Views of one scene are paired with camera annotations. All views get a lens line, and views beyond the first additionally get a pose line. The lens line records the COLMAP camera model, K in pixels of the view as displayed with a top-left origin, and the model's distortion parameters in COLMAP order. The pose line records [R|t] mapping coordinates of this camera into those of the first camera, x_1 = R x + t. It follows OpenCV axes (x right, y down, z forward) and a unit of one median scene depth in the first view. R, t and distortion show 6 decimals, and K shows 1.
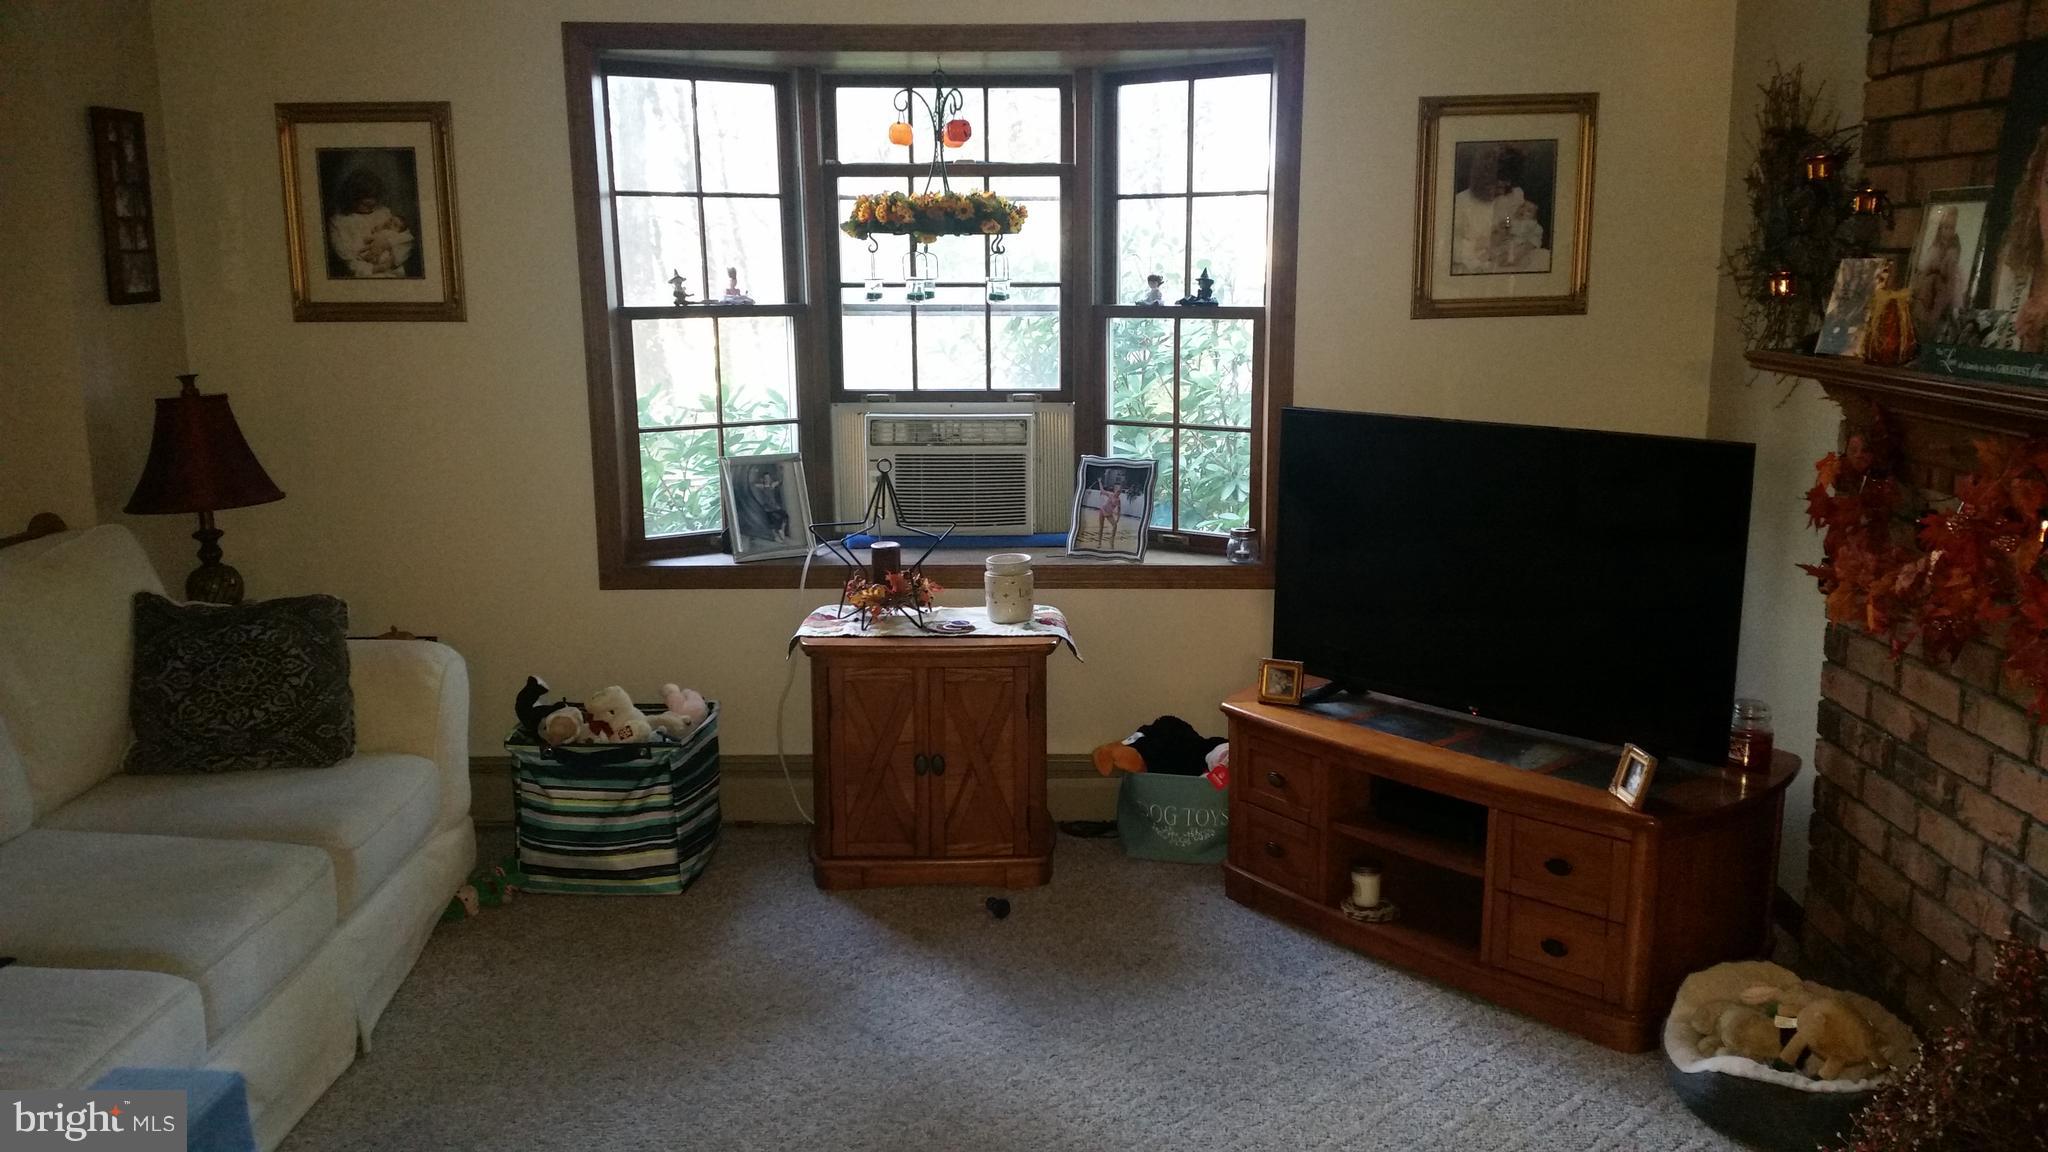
lens RADIAL K [[1671.1, 0, 1024.0], [0, 1671.1, 576.0], [0, 0, 1]] dist [0.075008, -0.118680]
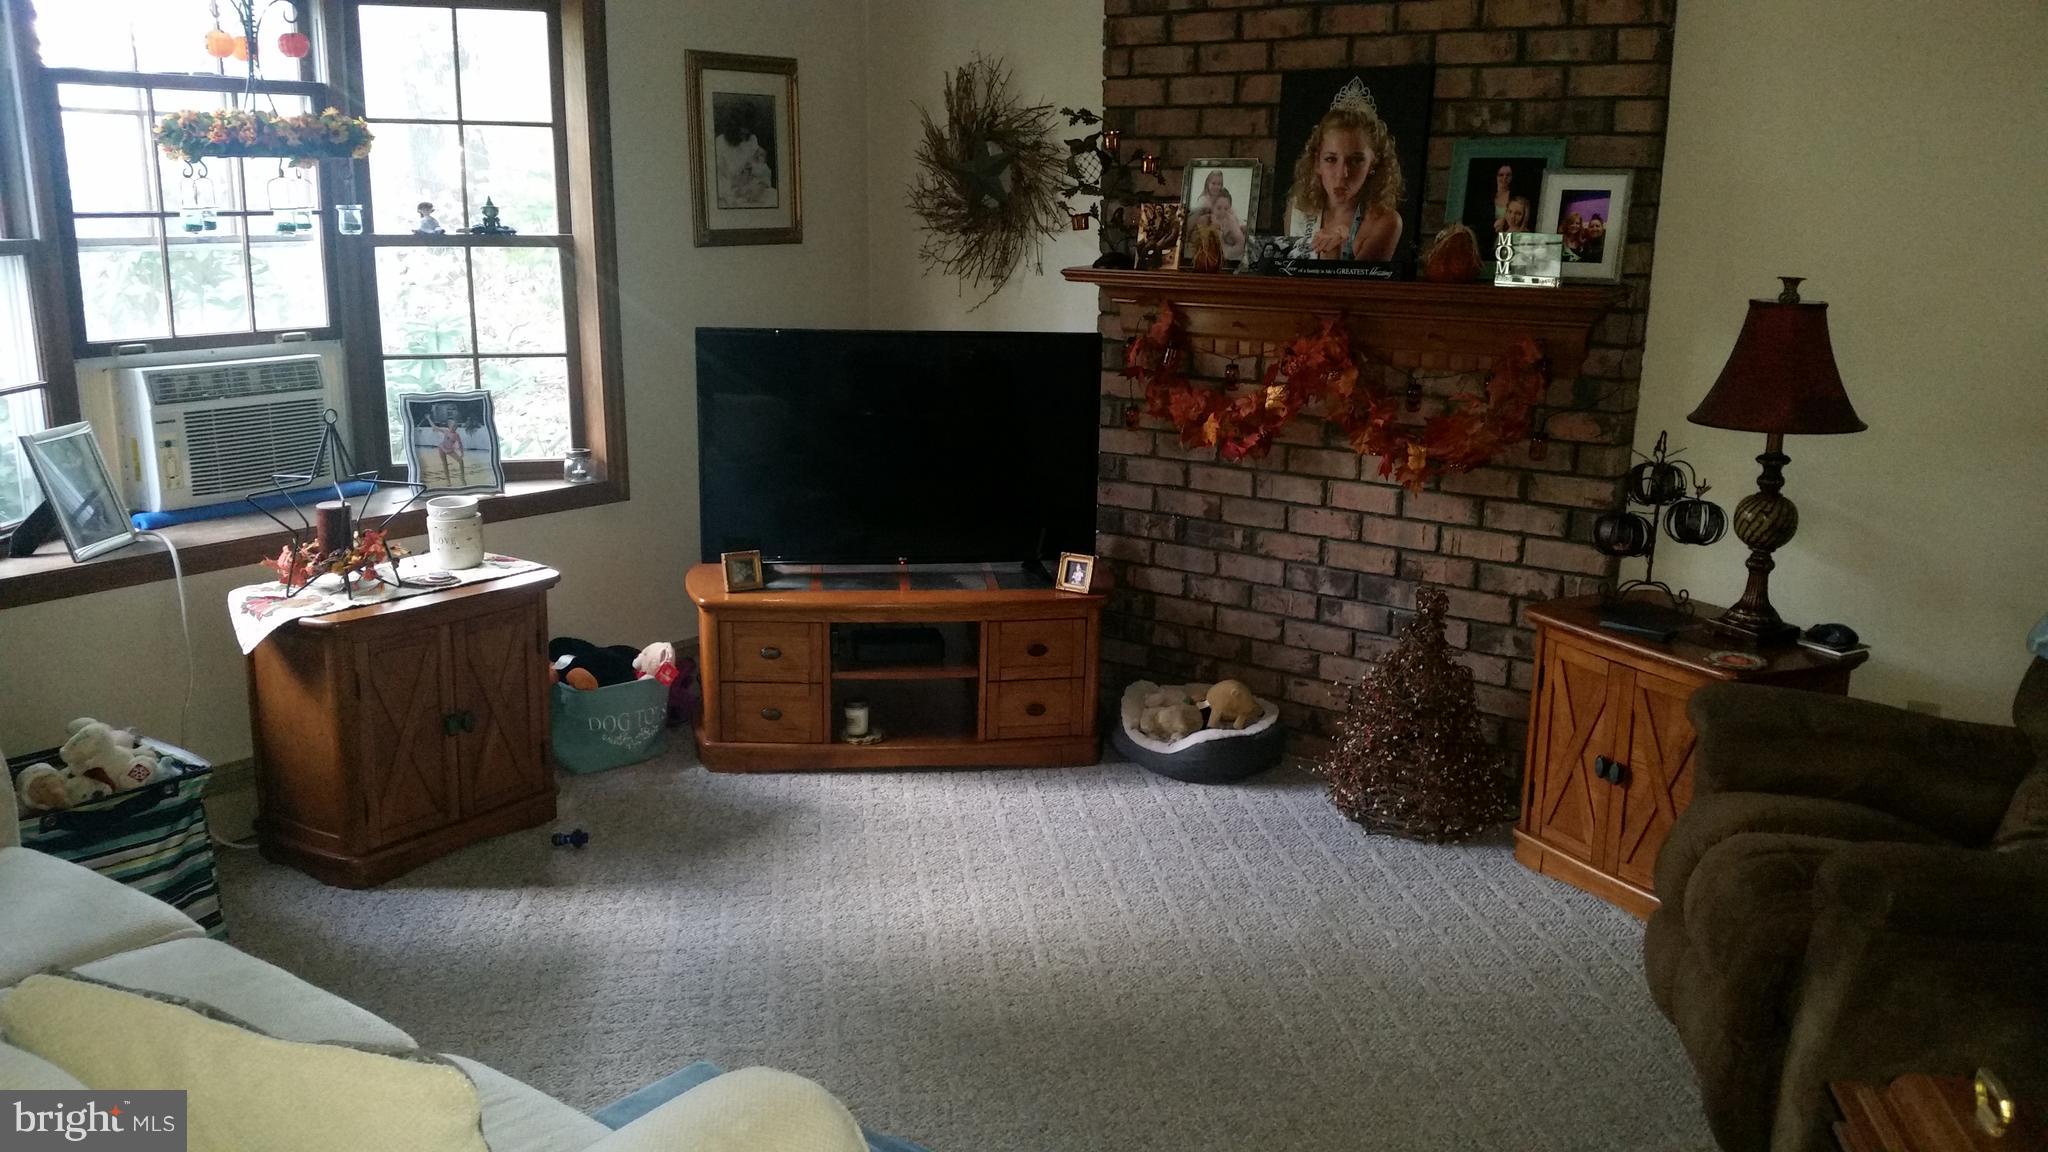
lens RADIAL K [[1643.6, 0, 1024.0], [0, 1643.6, 576.0], [0, 0, 1]] dist [0.181582, -0.406143]
pose [[0.579503, -0.171831, 0.796650, -0.590605], [0.136488, 0.984176, 0.112994, -0.031808], [-0.803460, 0.043253, 0.593786, 0.165839]]
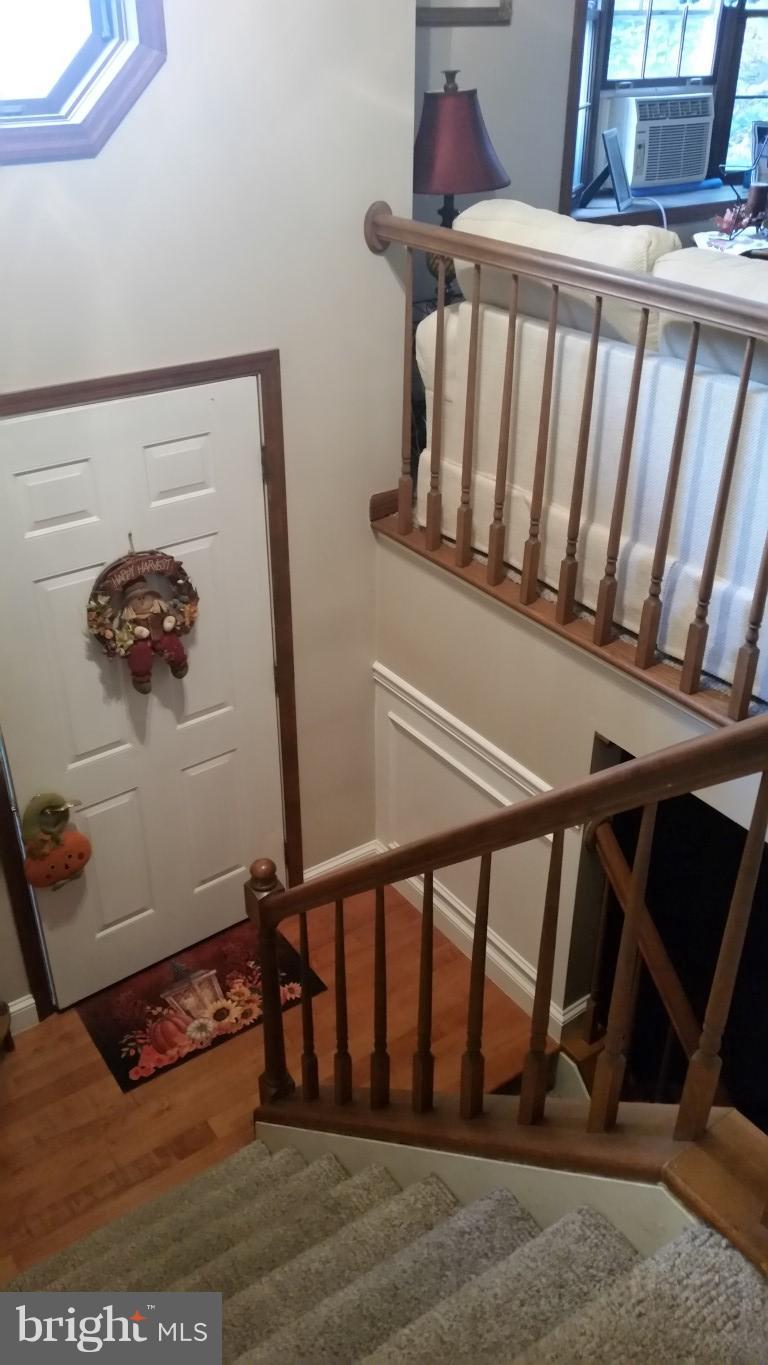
lens RADIAL K [[1113.8, 0, 384.0], [0, 1113.8, 682.5], [0, 0, 1]] dist [0.075008, -0.118680]
pose [[0.816165, -0.292835, 0.498118, -1.021097], [0.098975, 0.920176, 0.378787, -0.023751], [-0.569279, -0.259852, 0.779999, 0.256002]]
